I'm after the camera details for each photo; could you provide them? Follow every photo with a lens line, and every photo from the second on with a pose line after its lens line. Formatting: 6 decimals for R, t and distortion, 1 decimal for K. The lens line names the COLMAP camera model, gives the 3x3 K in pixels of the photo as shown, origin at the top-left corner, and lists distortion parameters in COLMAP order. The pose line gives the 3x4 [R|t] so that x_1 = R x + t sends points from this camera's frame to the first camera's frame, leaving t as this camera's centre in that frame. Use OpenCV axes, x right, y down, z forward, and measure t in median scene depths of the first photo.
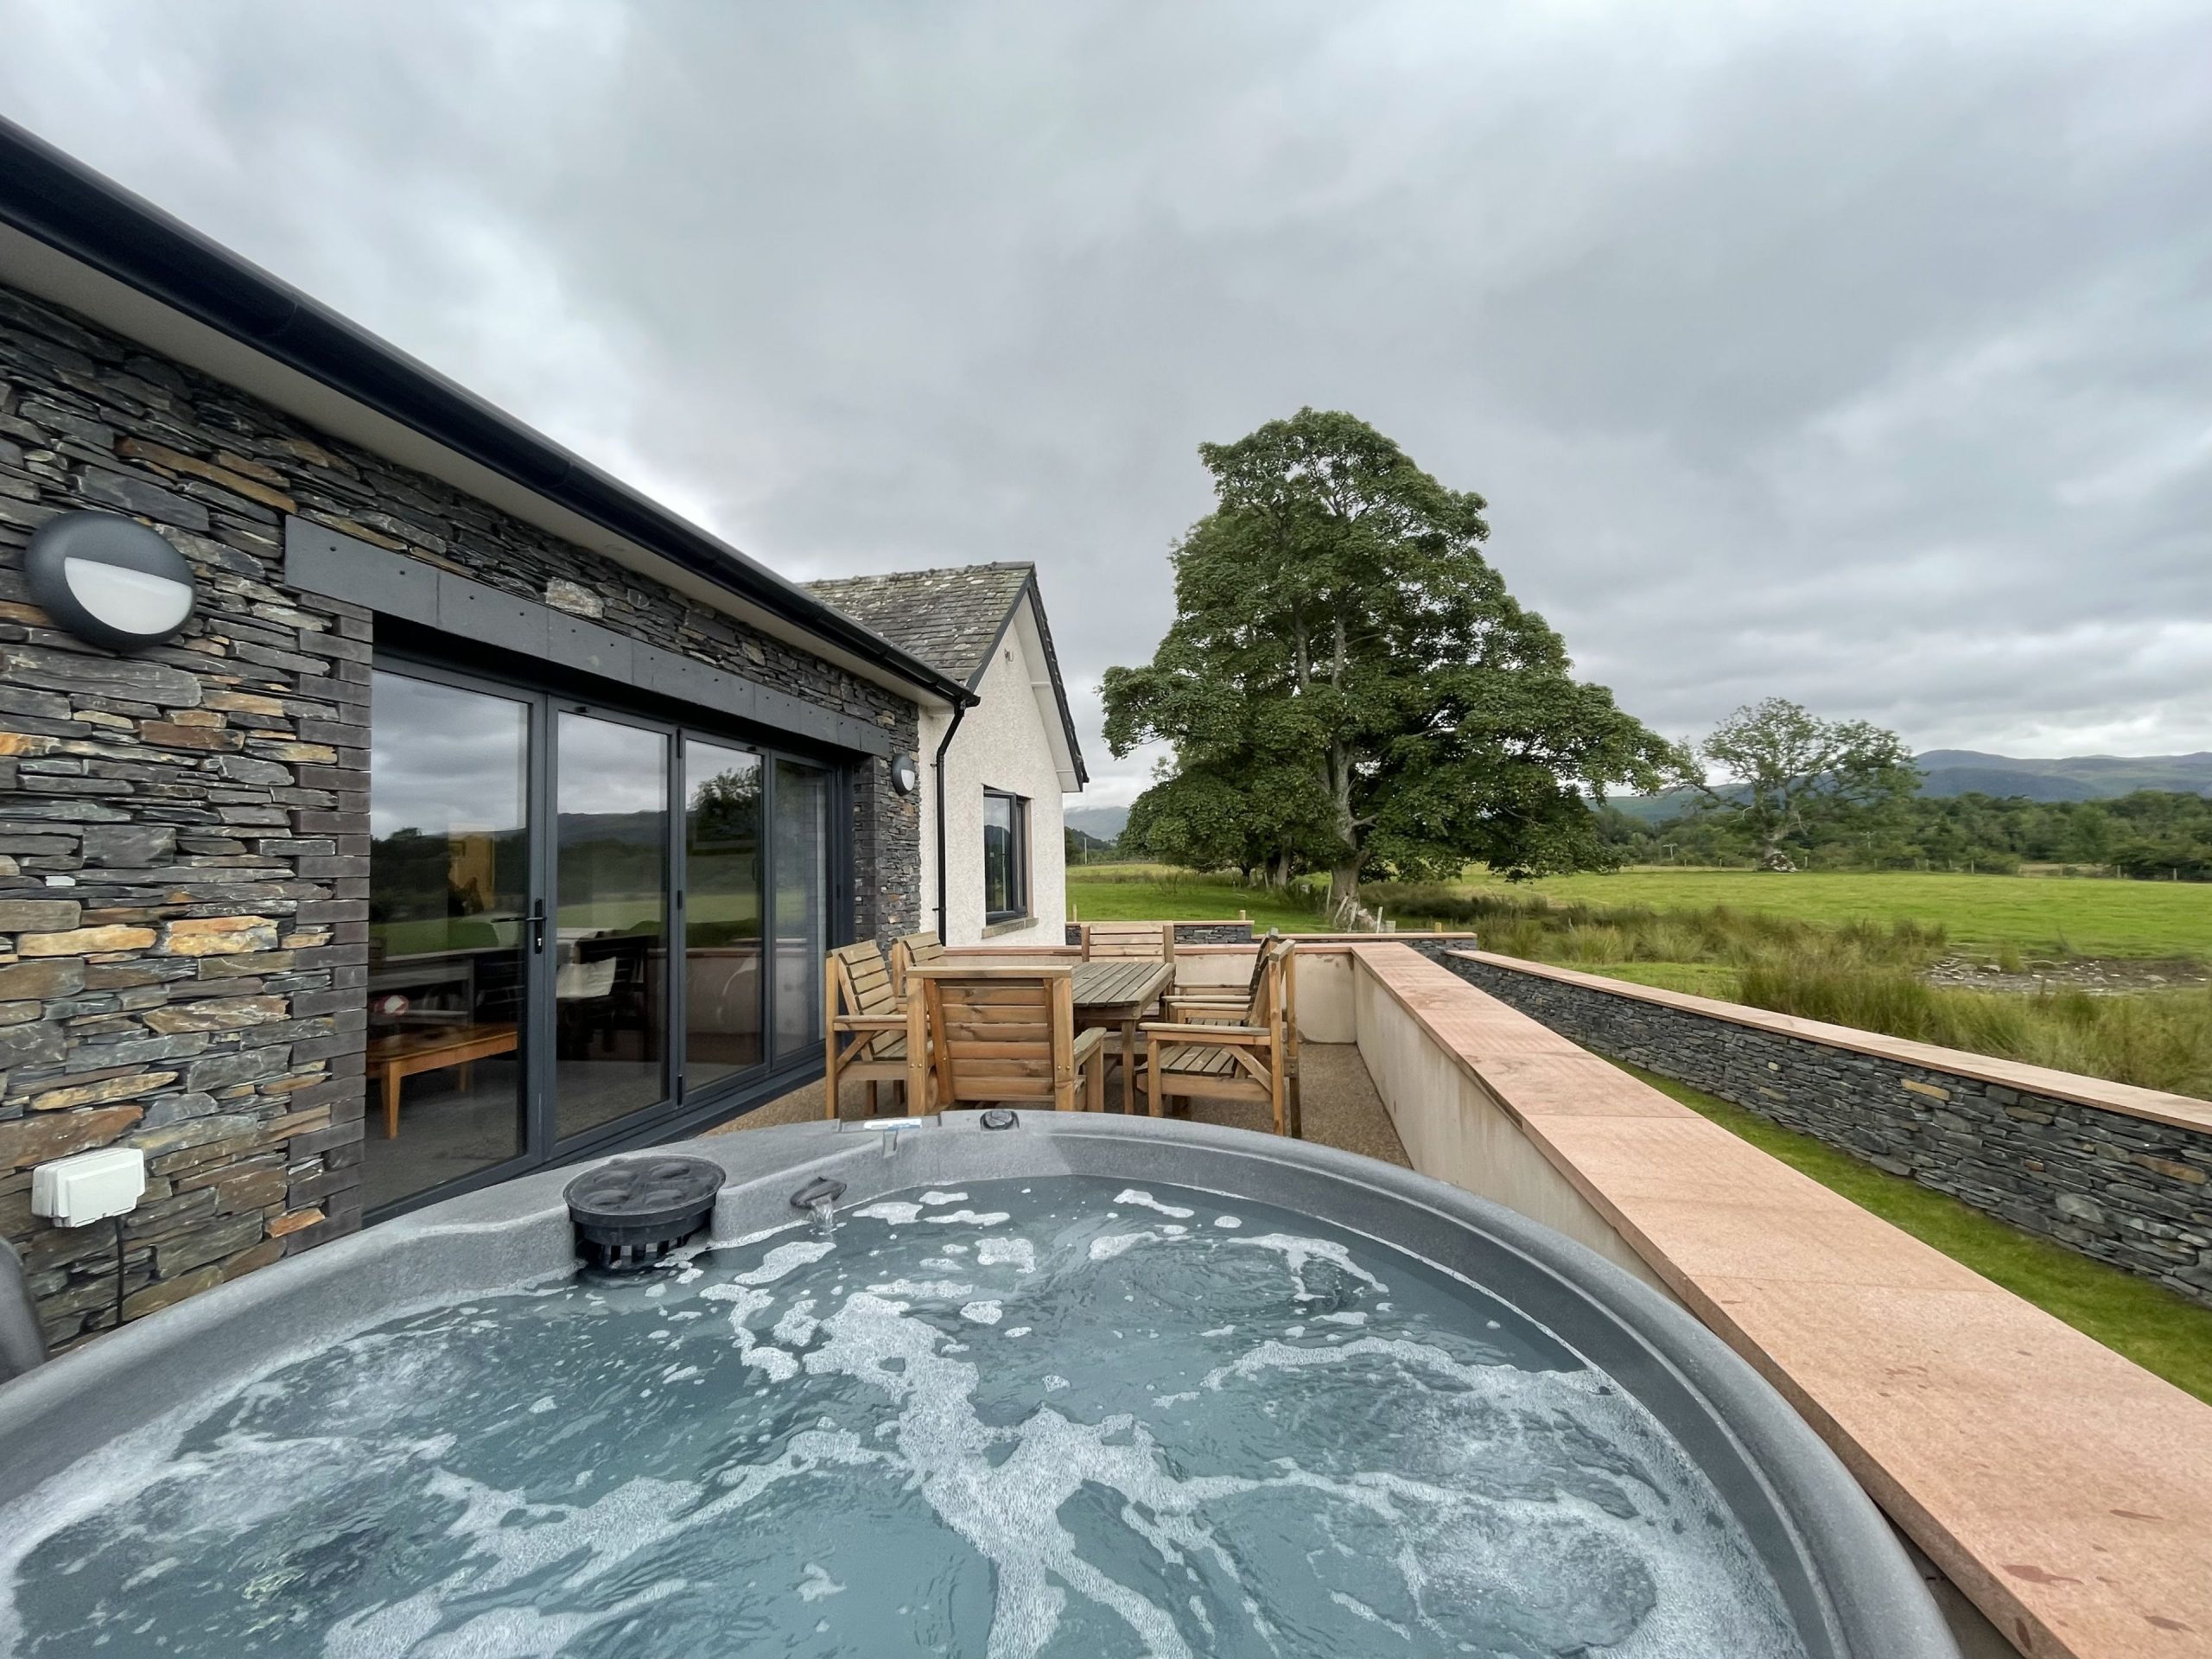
lens RADIAL K [[902.4, 0, 1106.0], [0, 902.4, 829.5], [0, 0, 1]] dist [-0.002577, 0.000403]
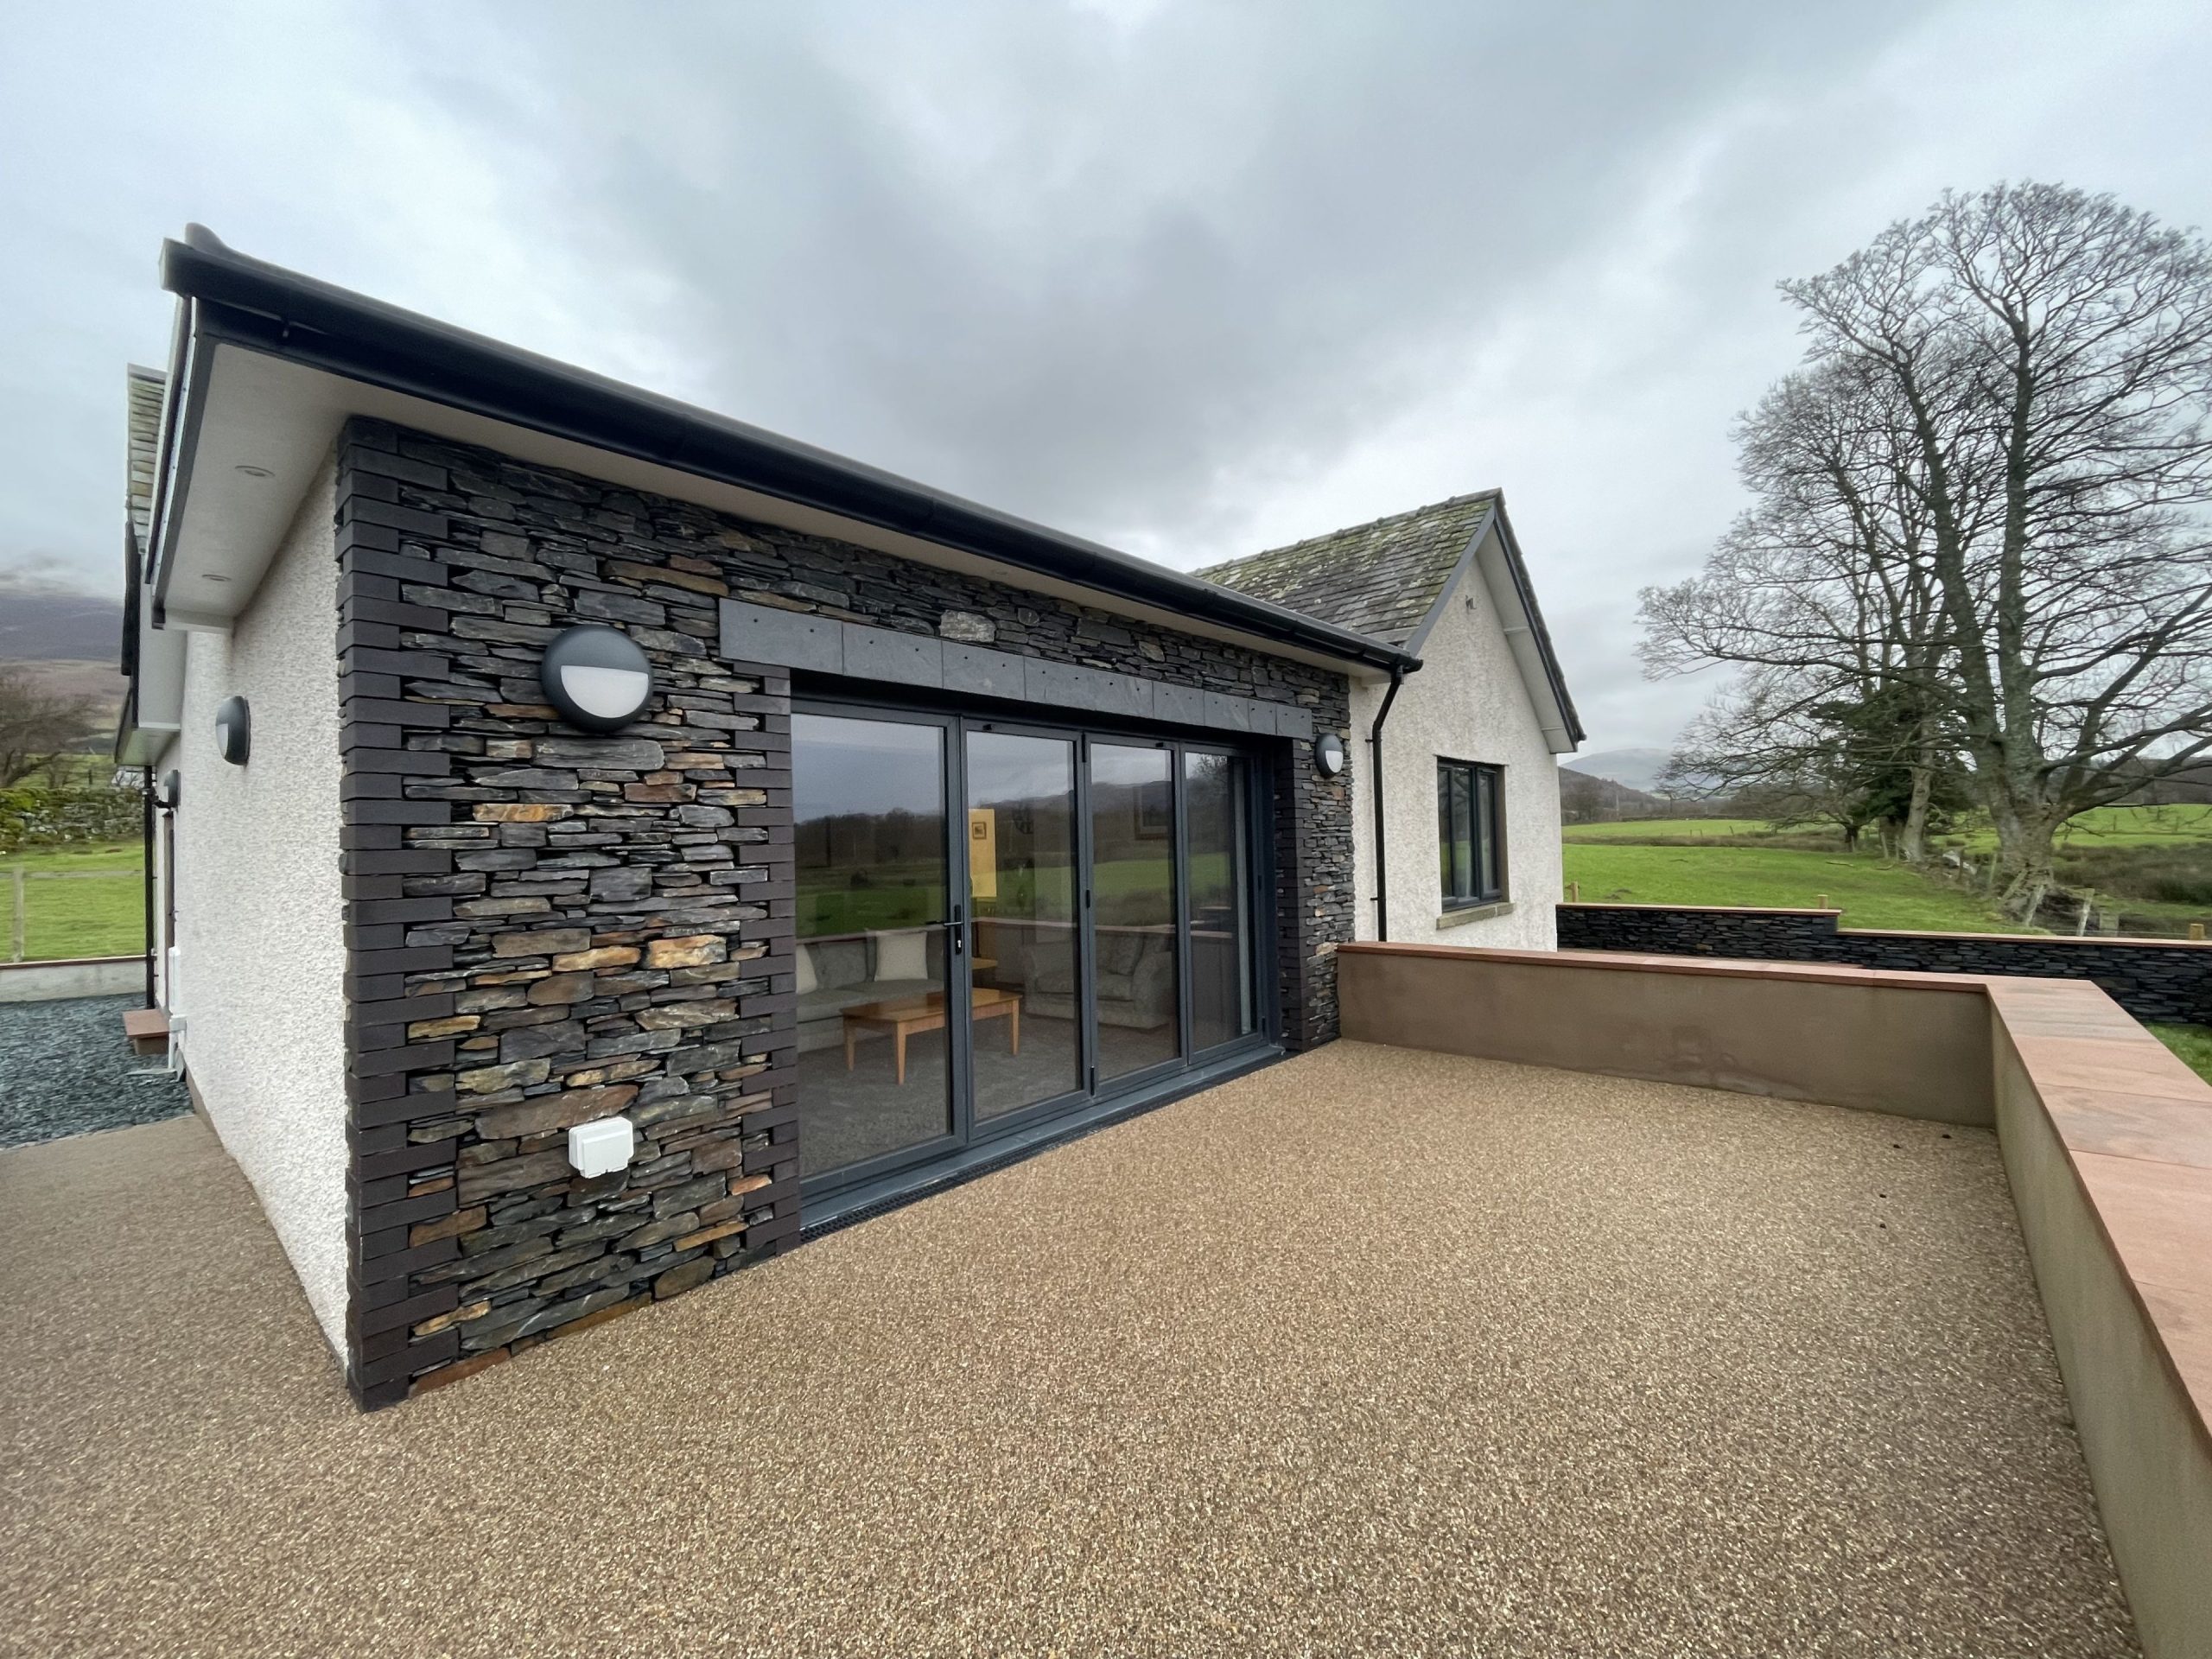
lens RADIAL K [[902.4, 0, 1106.0], [0, 902.4, 829.5], [0, 0, 1]] dist [-0.002577, 0.000403]
pose [[0.856364, -0.008334, -0.516306, 0.144817], [0.032719, 0.998736, 0.038148, -0.073138], [0.515335, -0.049561, 0.855554, 0.224898]]
